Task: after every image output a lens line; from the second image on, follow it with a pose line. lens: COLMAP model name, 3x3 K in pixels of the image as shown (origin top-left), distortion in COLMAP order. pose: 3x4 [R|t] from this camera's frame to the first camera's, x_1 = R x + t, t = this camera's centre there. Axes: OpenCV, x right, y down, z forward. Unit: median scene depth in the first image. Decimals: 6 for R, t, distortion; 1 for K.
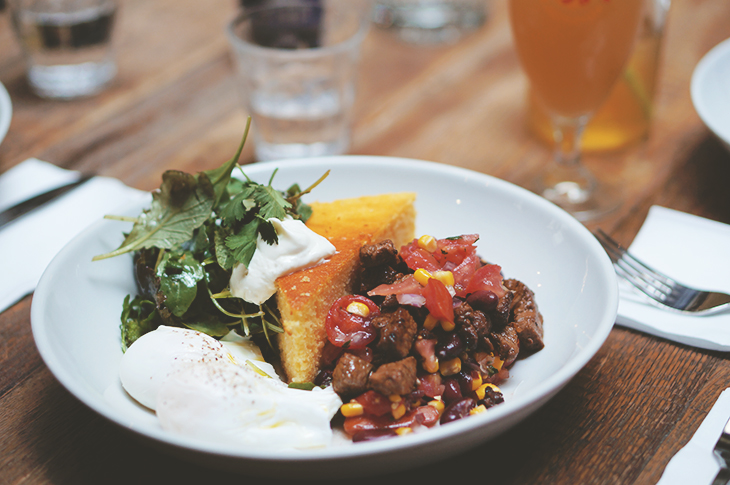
lens RADIAL K [[1587.0, 0, 364.5], [0, 1587.0, 242.7], [0, 0, 1]] dist [0.071294, 0.000000]
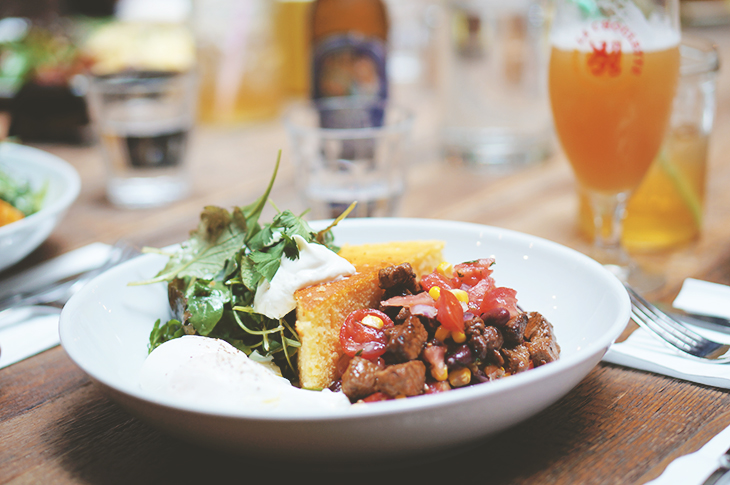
lens RADIAL K [[1587.0, 0, 365.5], [0, 1587.0, 242.6], [0, 0, 1]] dist [0.071294, 0.000000]
pose [[0.995612, 0.018727, -0.091680, 0.082515], [-0.035767, 0.981532, -0.187927, 0.180229], [0.086468, 0.190381, 0.977895, -0.012143]]
